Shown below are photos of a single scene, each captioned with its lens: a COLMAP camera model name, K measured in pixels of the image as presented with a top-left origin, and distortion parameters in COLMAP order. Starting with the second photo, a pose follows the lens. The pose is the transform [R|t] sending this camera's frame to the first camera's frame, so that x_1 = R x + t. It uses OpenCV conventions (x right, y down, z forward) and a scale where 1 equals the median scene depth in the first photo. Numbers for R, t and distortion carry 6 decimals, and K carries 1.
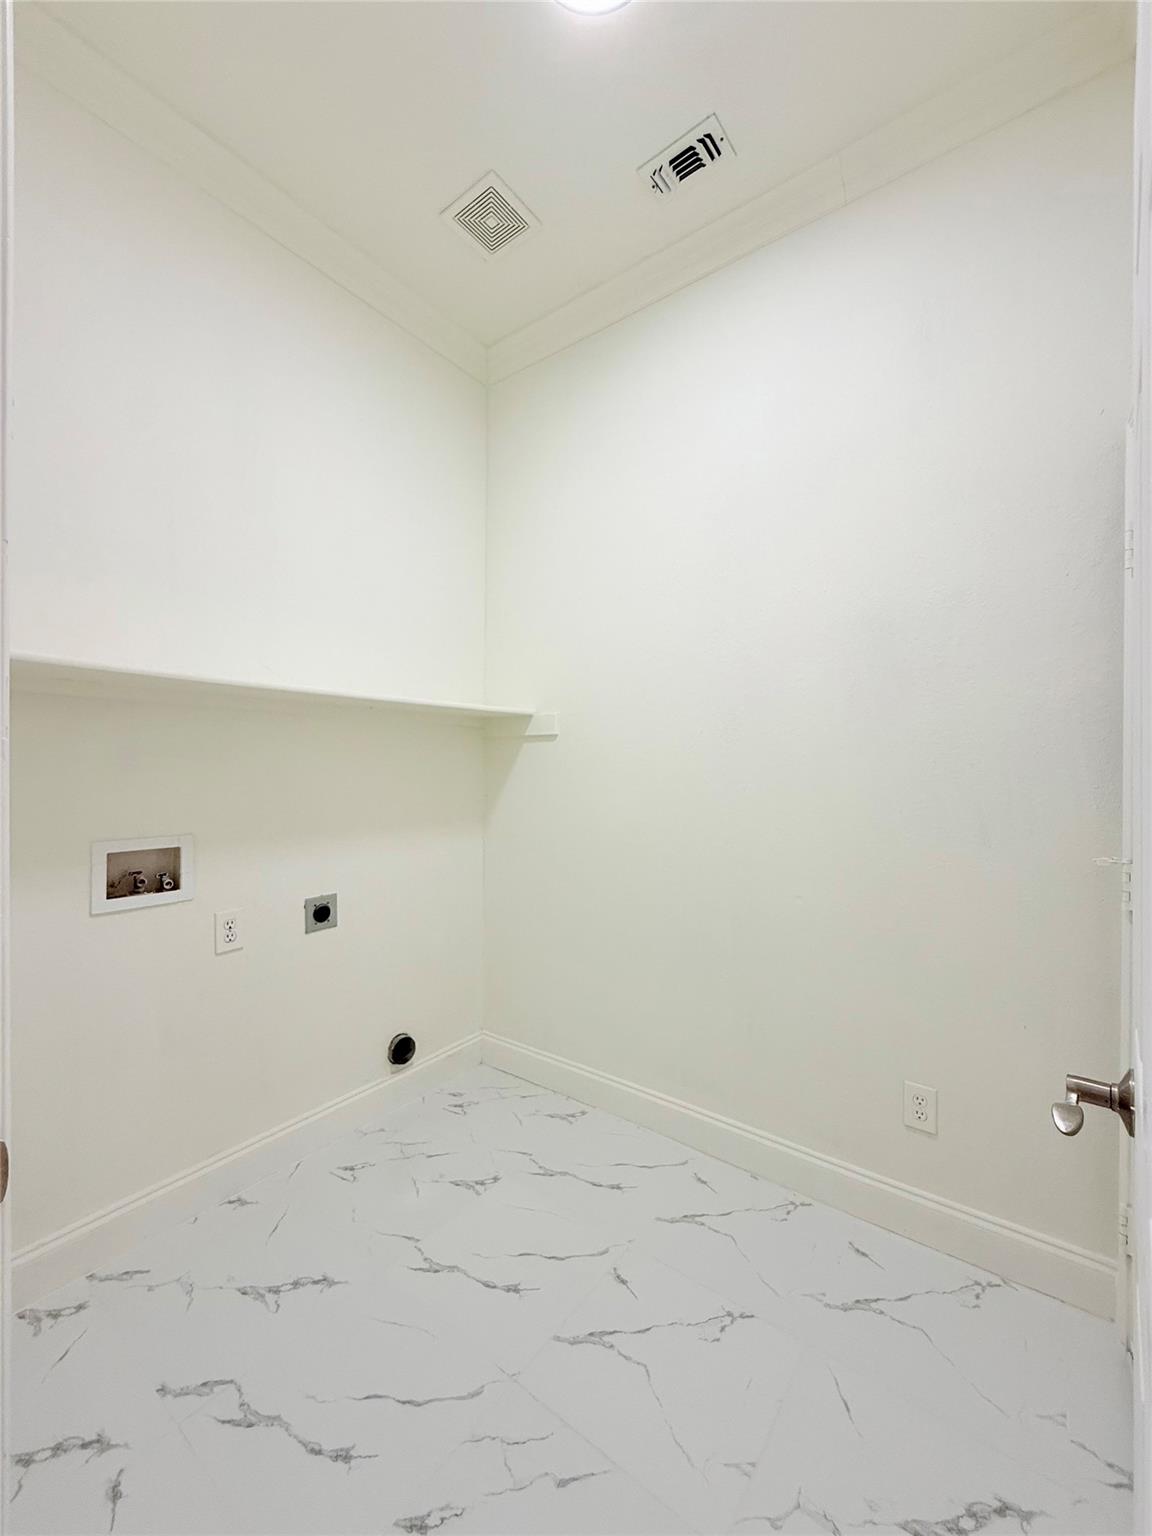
lens RADIAL K [[610.8, 0, 579.9], [0, 610.8, 765.1], [0, 0, 1]] dist [-0.000938, 0.000695]
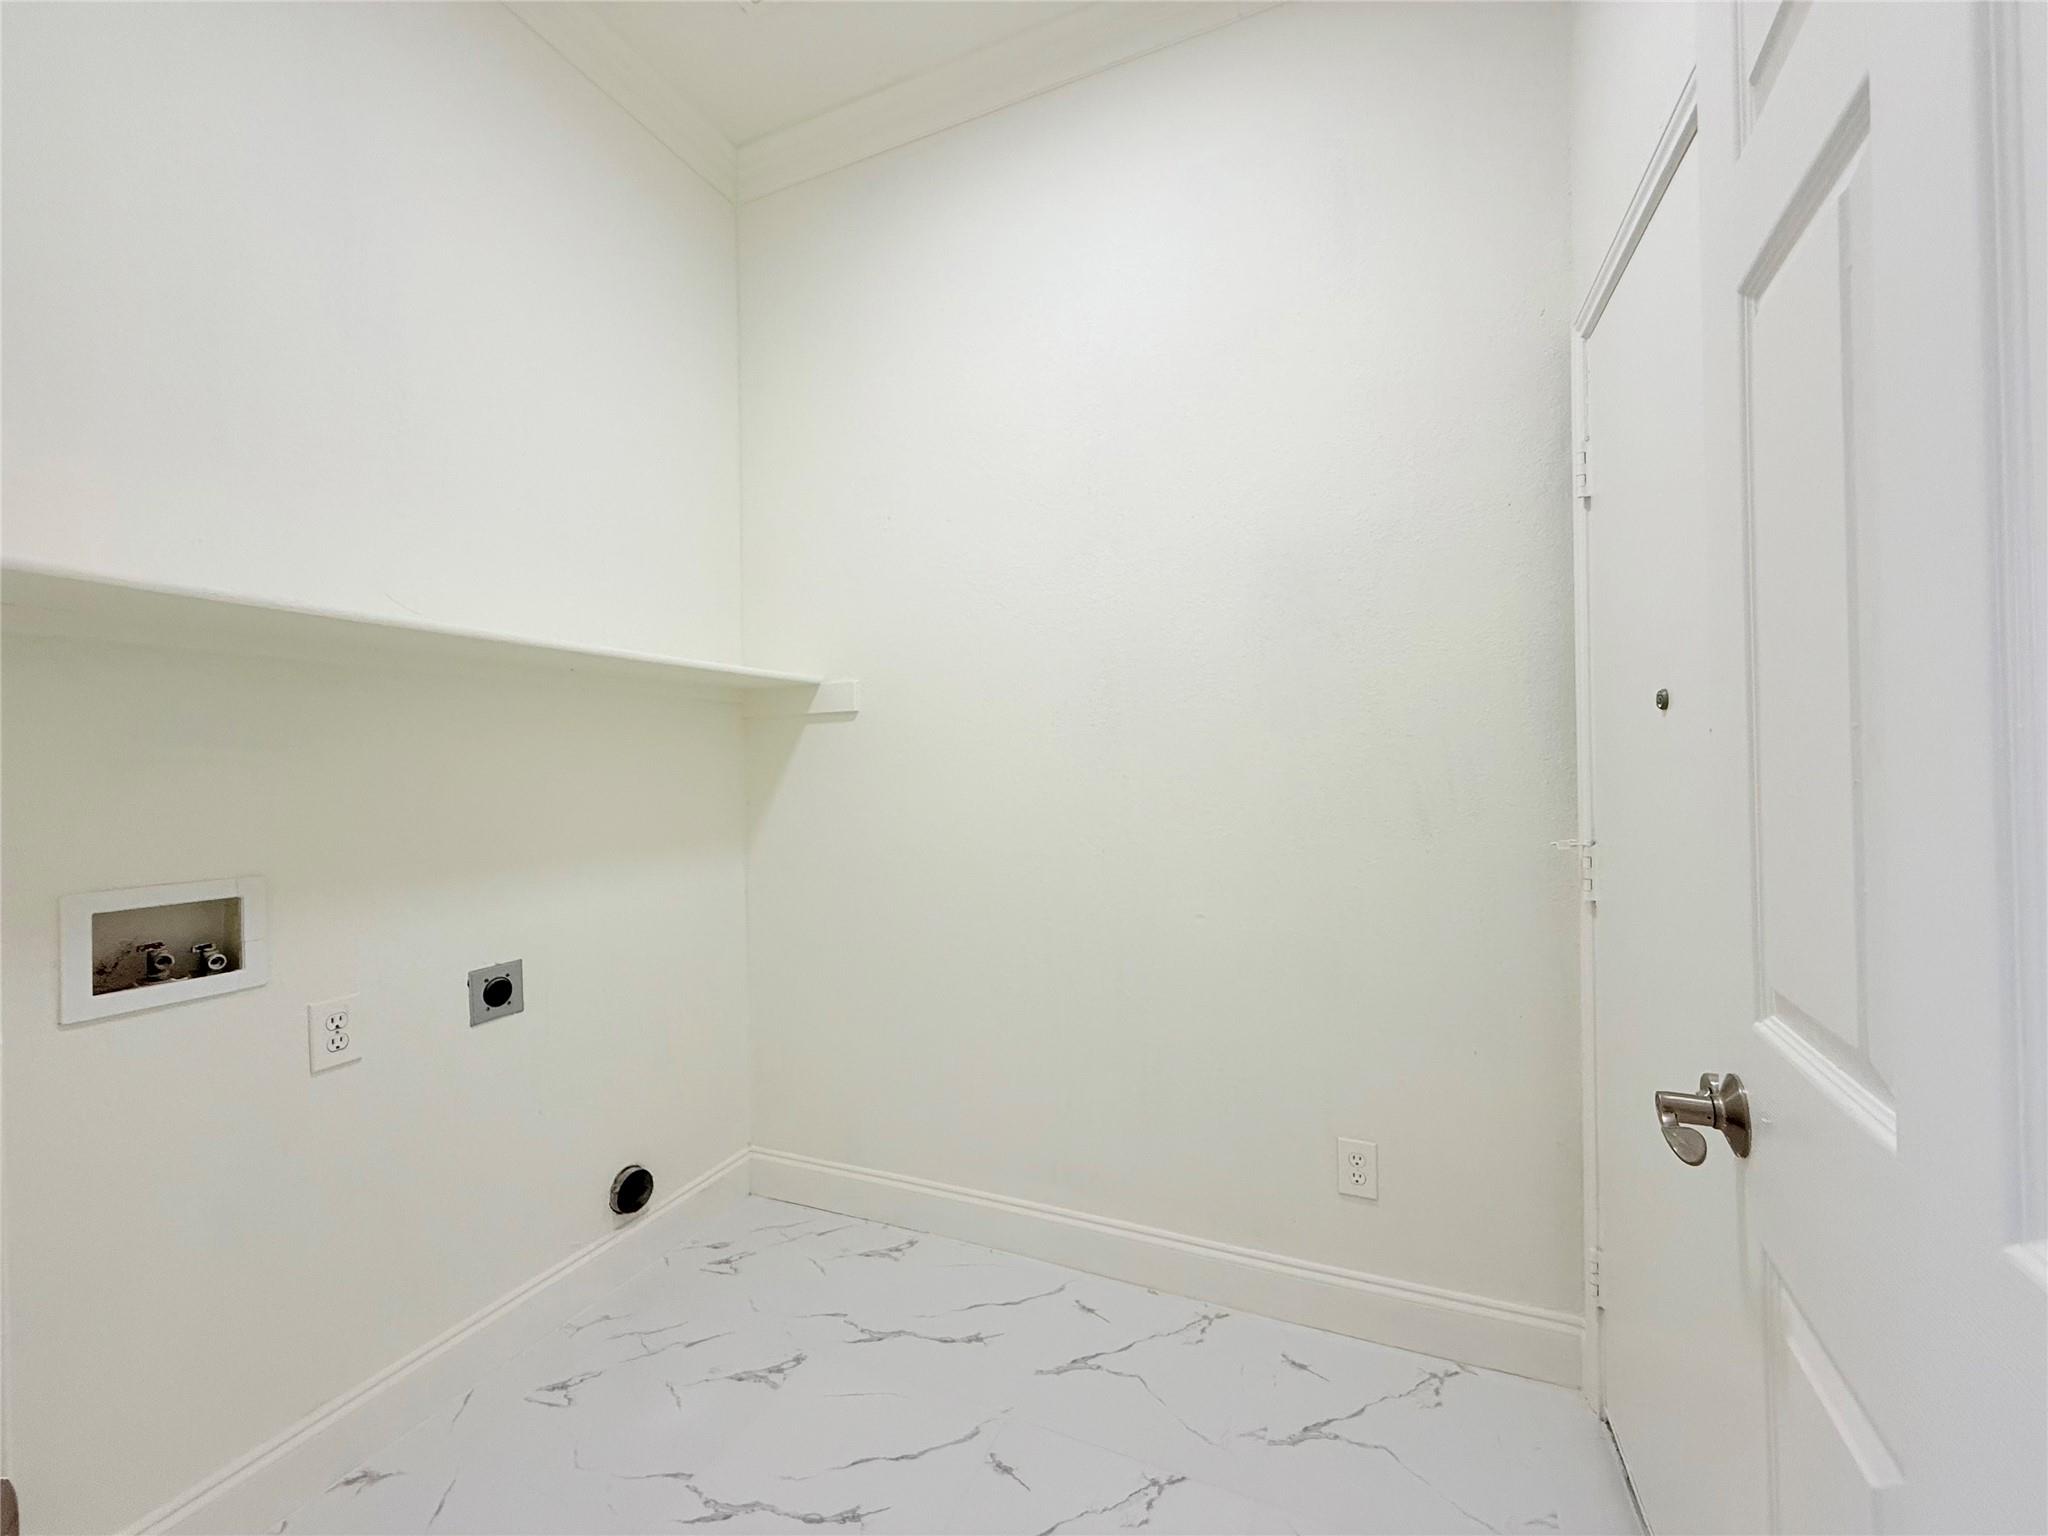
lens RADIAL K [[814.4, 0, 1023.8], [0, 814.4, 766.2], [0, 0, 1]] dist [-0.000938, 0.000695]
pose [[0.973199, -0.023037, 0.228807, -0.093606], [0.023685, 0.999719, -0.000088, 0.025367], [-0.228741, 0.005505, 0.973472, 0.061411]]
